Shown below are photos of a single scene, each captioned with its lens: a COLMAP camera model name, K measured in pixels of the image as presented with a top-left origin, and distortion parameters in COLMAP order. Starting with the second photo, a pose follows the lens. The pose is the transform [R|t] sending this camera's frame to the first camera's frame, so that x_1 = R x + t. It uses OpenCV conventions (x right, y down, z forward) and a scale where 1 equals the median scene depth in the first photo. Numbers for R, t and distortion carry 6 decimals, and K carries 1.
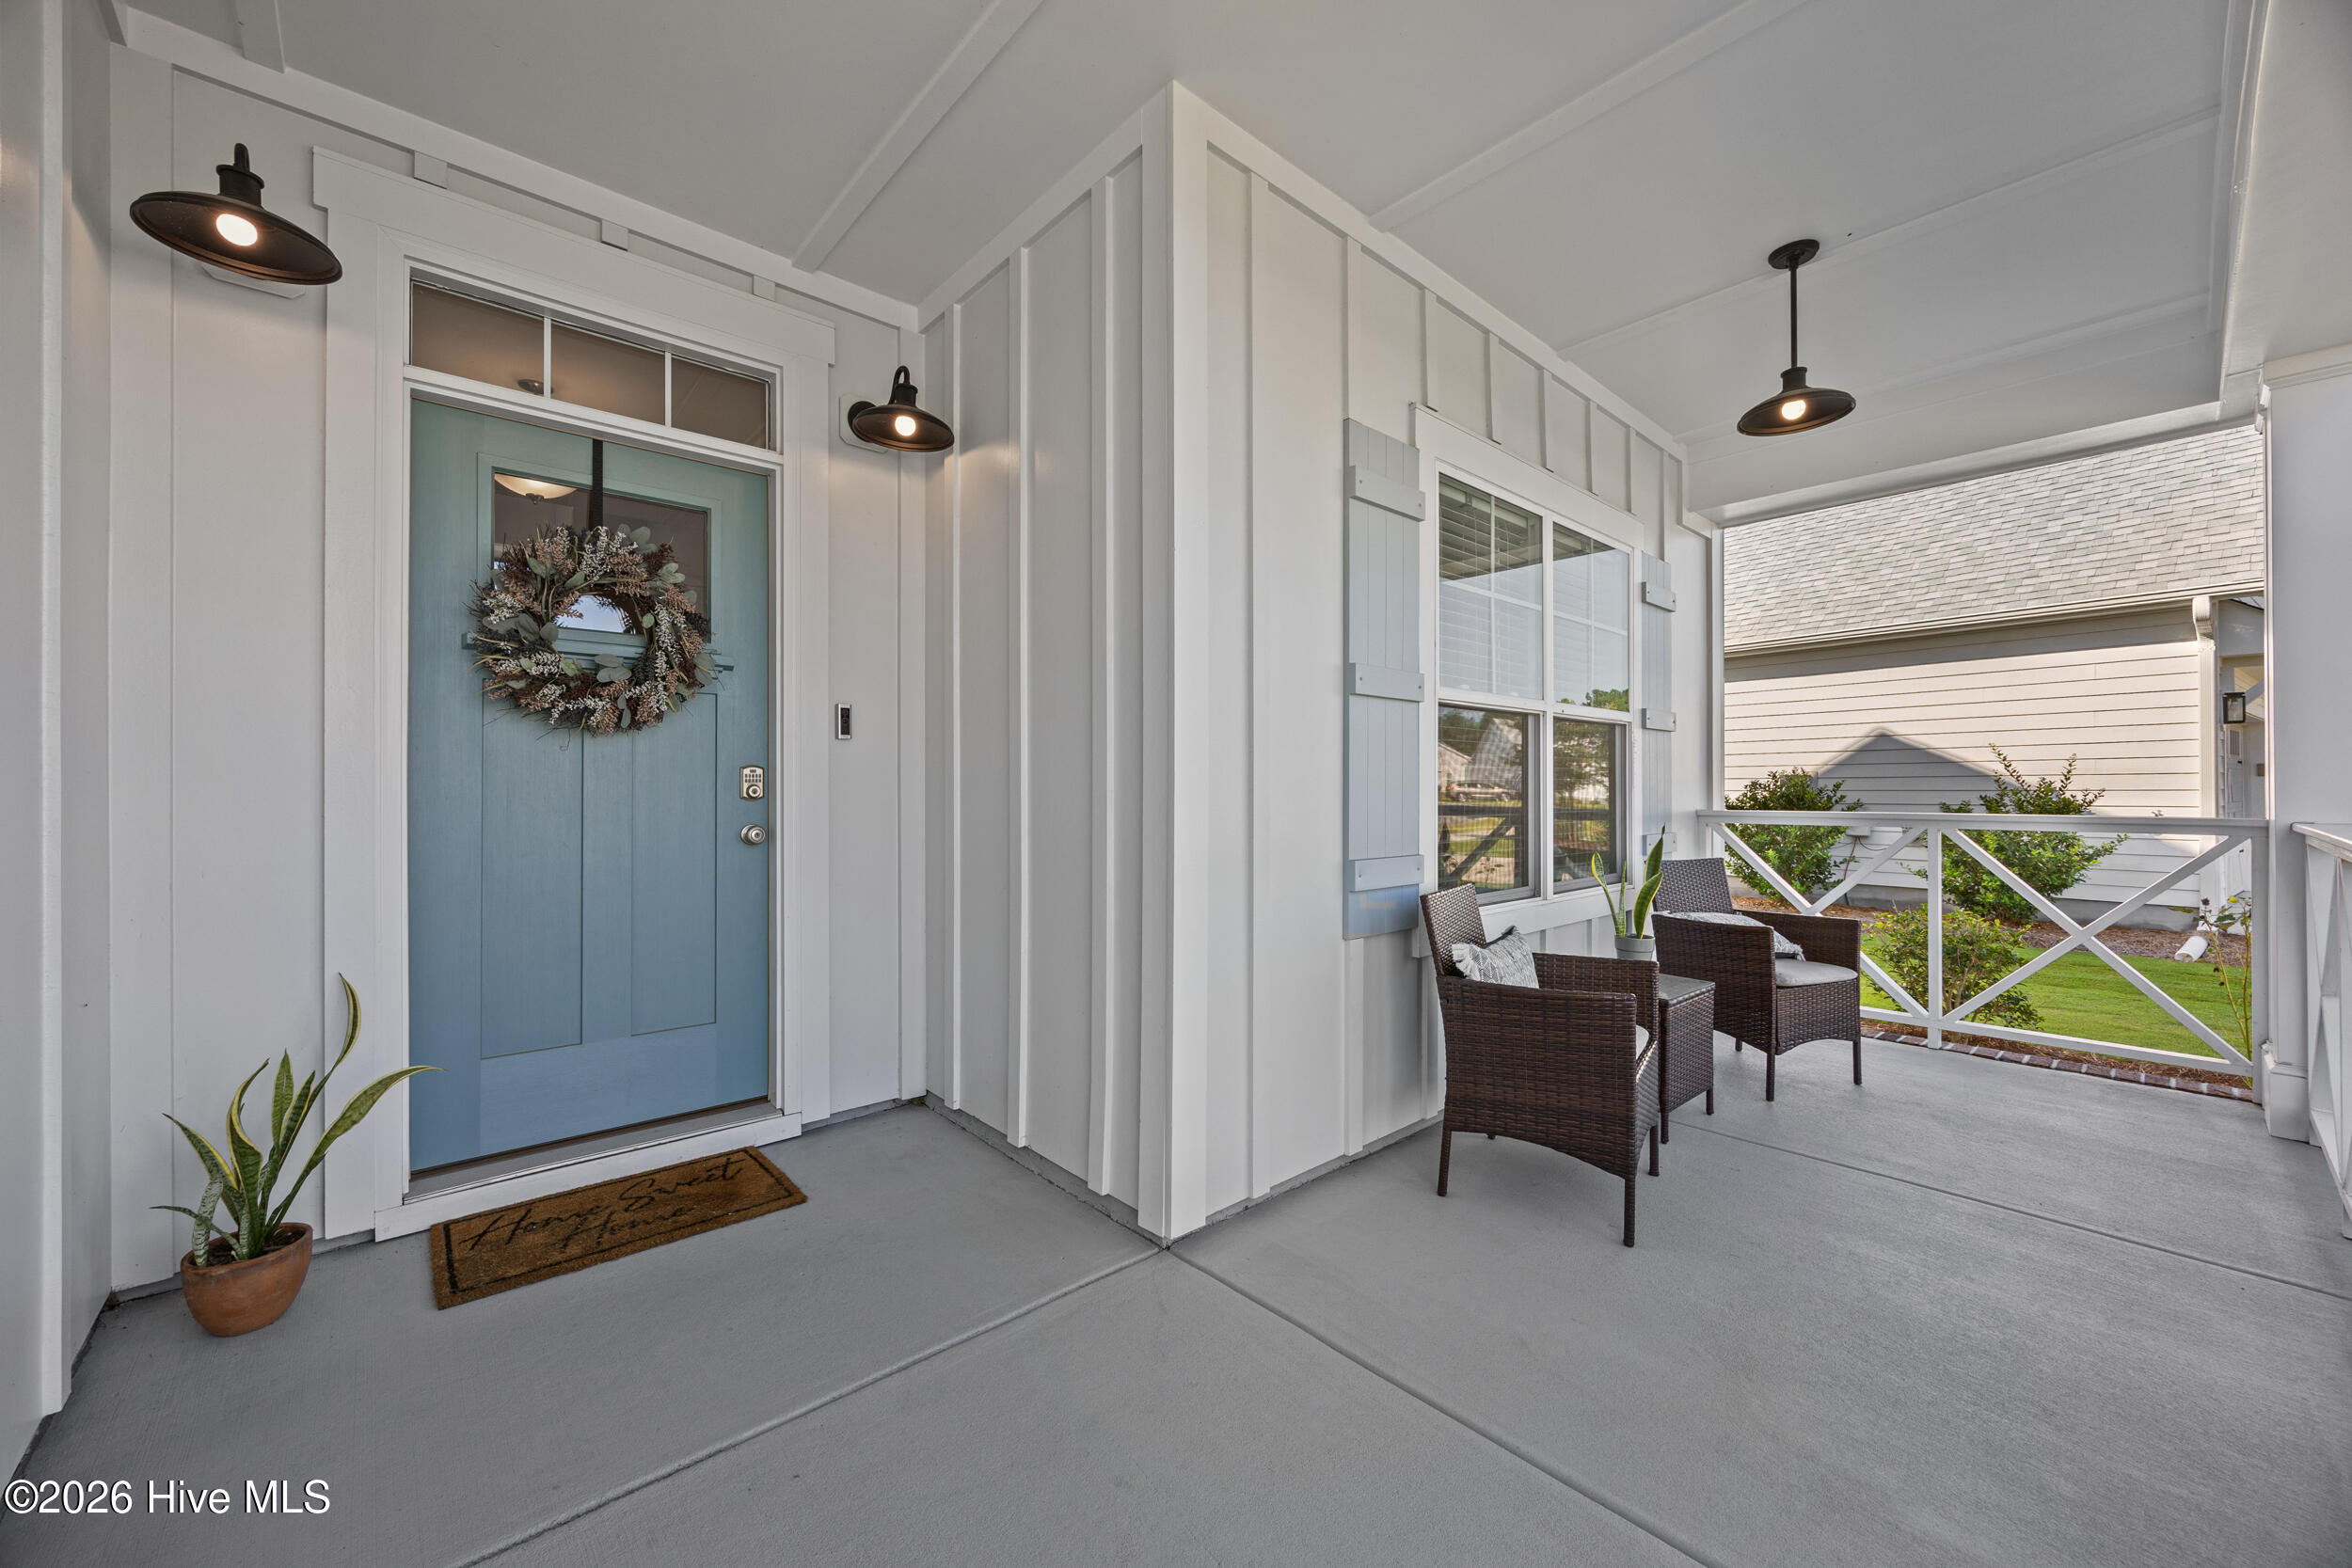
lens RADIAL K [[892.0, 0, 1164.7], [0, 892.0, 788.4], [0, 0, 1]] dist [-0.000688, -0.000467]
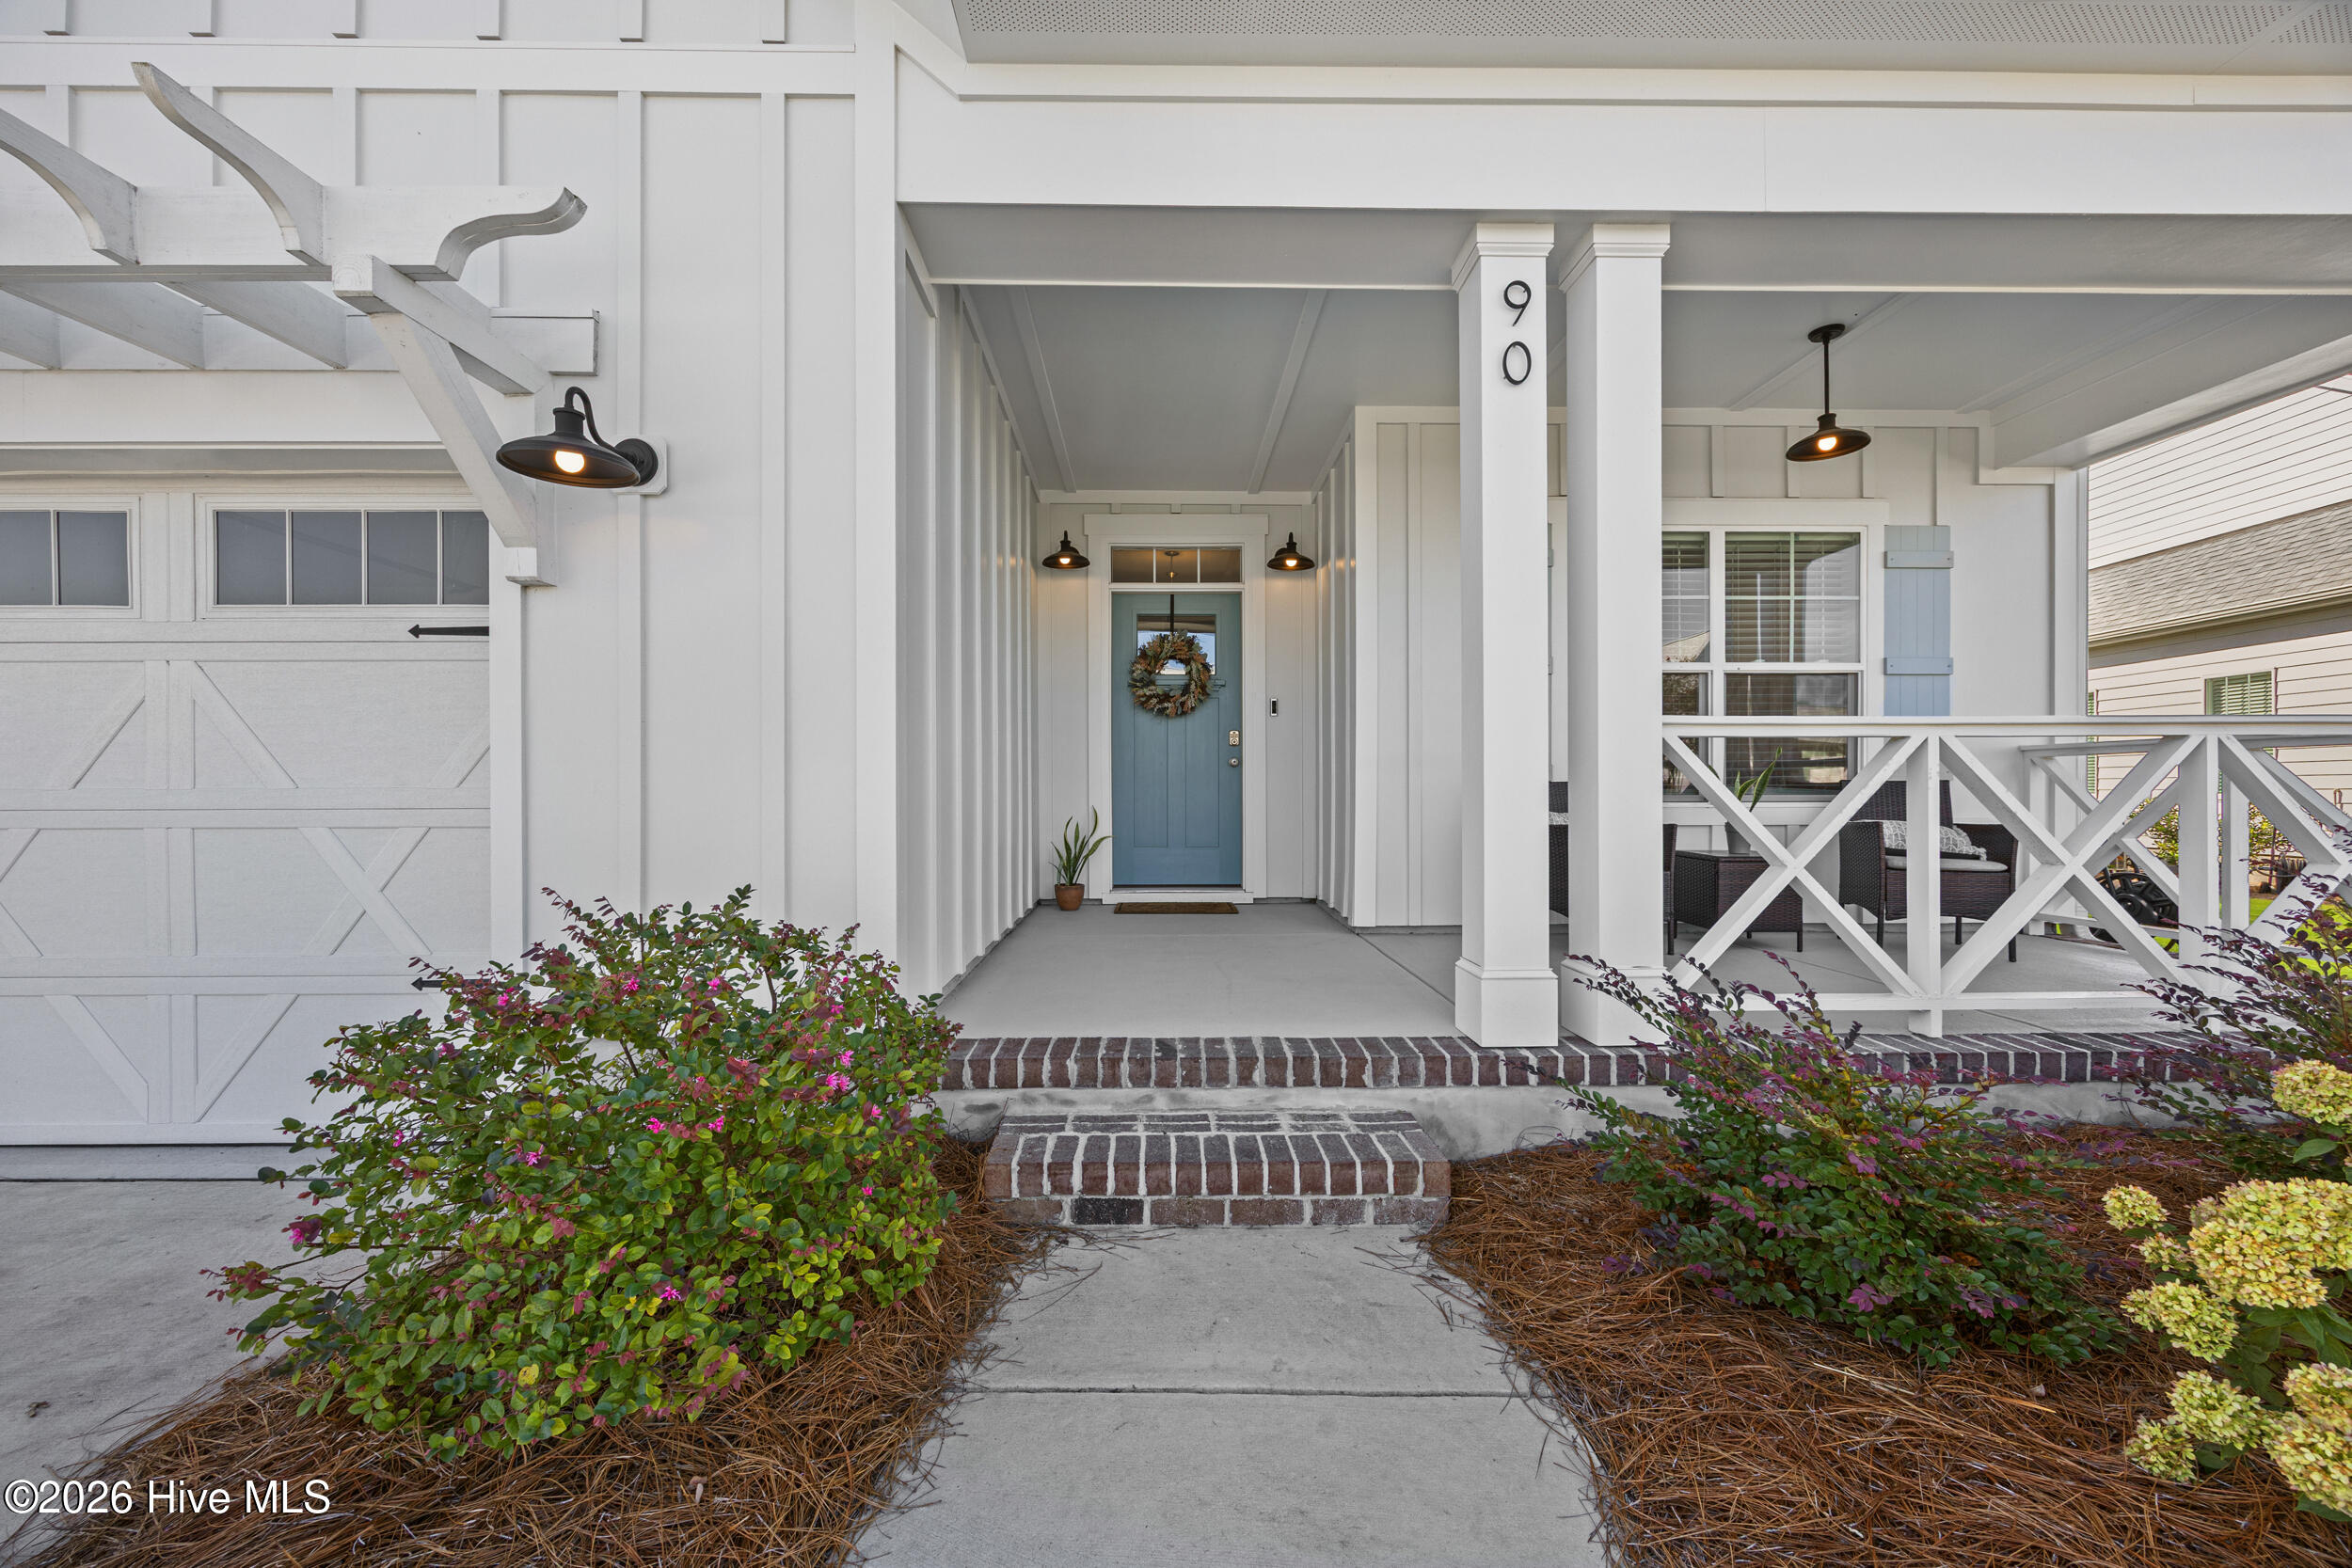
lens RADIAL K [[892.0, 0, 1164.7], [0, 892.0, 788.4], [0, 0, 1]] dist [-0.000688, -0.000467]
pose [[0.756315, -0.002551, -0.654203, 0.941255], [0.003673, 0.999993, 0.000348, 0.130729], [0.654198, -0.002666, 0.756319, -0.848677]]
